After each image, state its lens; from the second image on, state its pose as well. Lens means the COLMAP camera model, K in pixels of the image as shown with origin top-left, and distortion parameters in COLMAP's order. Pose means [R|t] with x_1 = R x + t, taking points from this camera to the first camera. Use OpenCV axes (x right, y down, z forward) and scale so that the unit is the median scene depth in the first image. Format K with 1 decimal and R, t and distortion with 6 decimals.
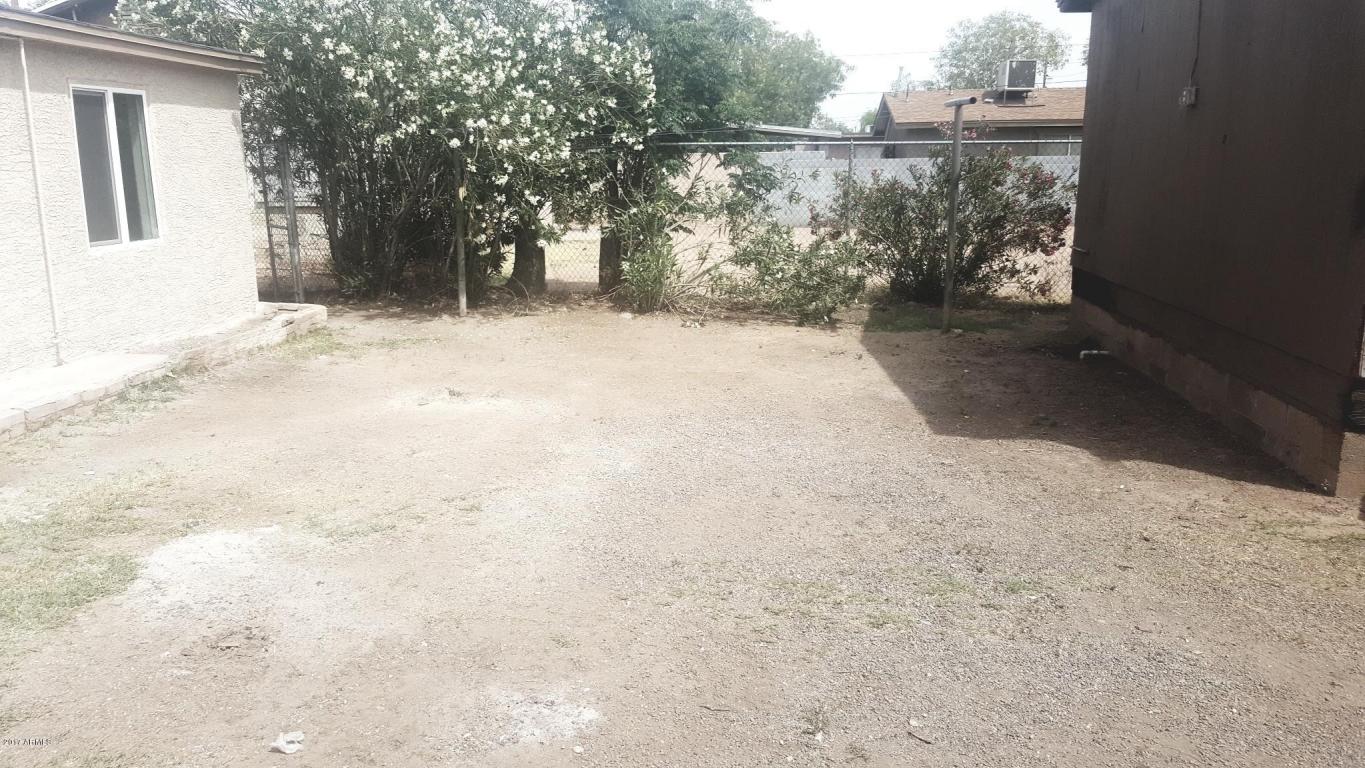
lens RADIAL K [[1074.0, 0, 682.5], [0, 1074.0, 384.0], [0, 0, 1]] dist [0.080148, -0.003669]
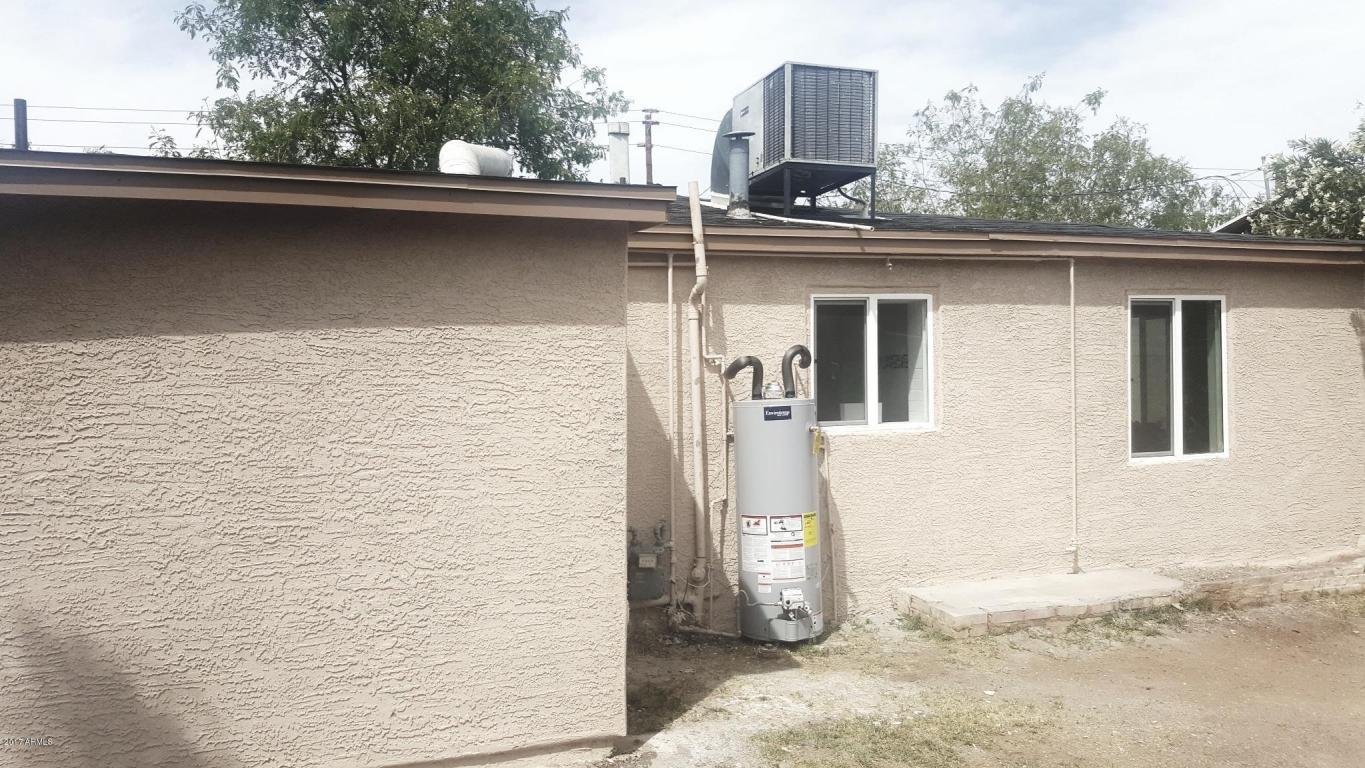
lens RADIAL K [[1012.5, 0, 682.5], [0, 1012.5, 384.0], [0, 0, 1]] dist [0.086465, -0.146782]
pose [[0.417507, 0.006508, -0.908650, 0.113577], [-0.176072, 0.981602, -0.073871, -0.051996], [0.891452, 0.190829, 0.410971, 0.266876]]
